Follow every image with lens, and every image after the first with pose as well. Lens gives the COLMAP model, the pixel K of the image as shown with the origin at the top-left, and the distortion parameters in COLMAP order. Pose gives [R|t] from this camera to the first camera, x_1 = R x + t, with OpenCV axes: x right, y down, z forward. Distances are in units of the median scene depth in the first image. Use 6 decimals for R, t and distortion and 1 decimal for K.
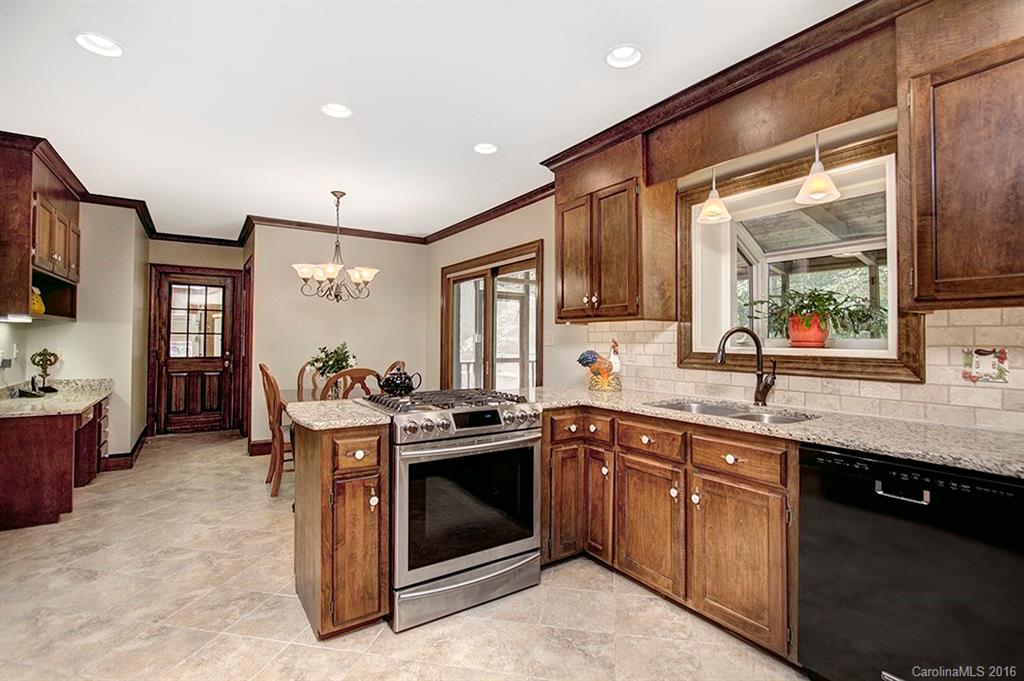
lens RADIAL K [[476.7, 0, 508.9], [0, 476.7, 336.9], [0, 0, 1]] dist [-0.002168, -0.000150]
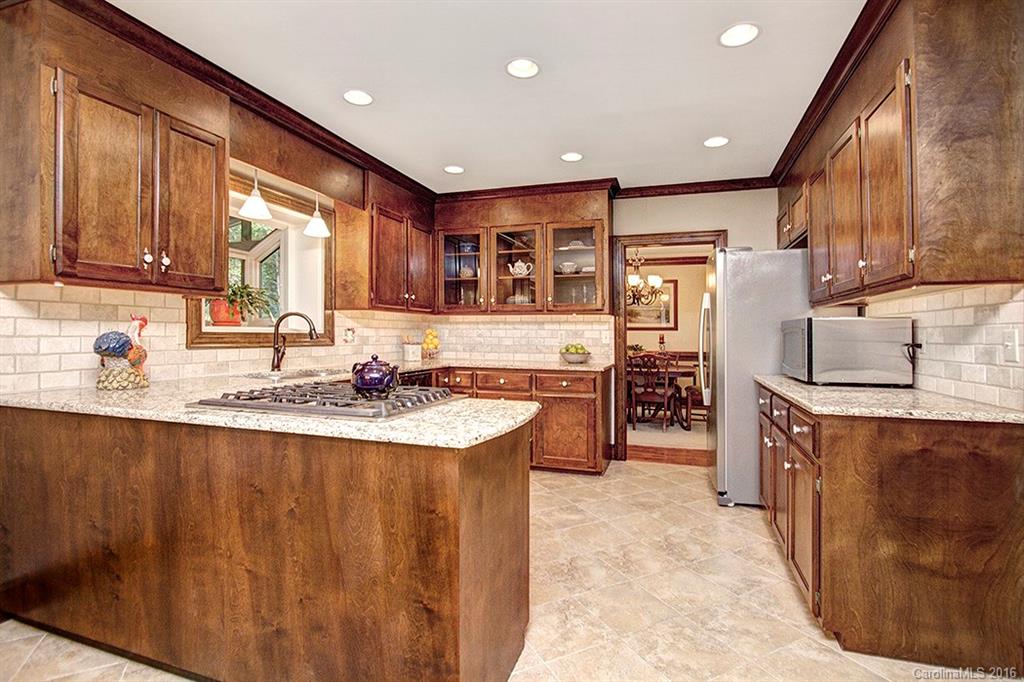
lens RADIAL K [[476.7, 0, 510.9], [0, 476.7, 334.2], [0, 0, 1]] dist [-0.002168, -0.000150]
pose [[-0.617194, -0.013142, 0.786701, -0.915811], [-0.021242, 0.999774, 0.000037, 0.027496], [-0.786524, -0.016689, -0.617334, 1.313866]]
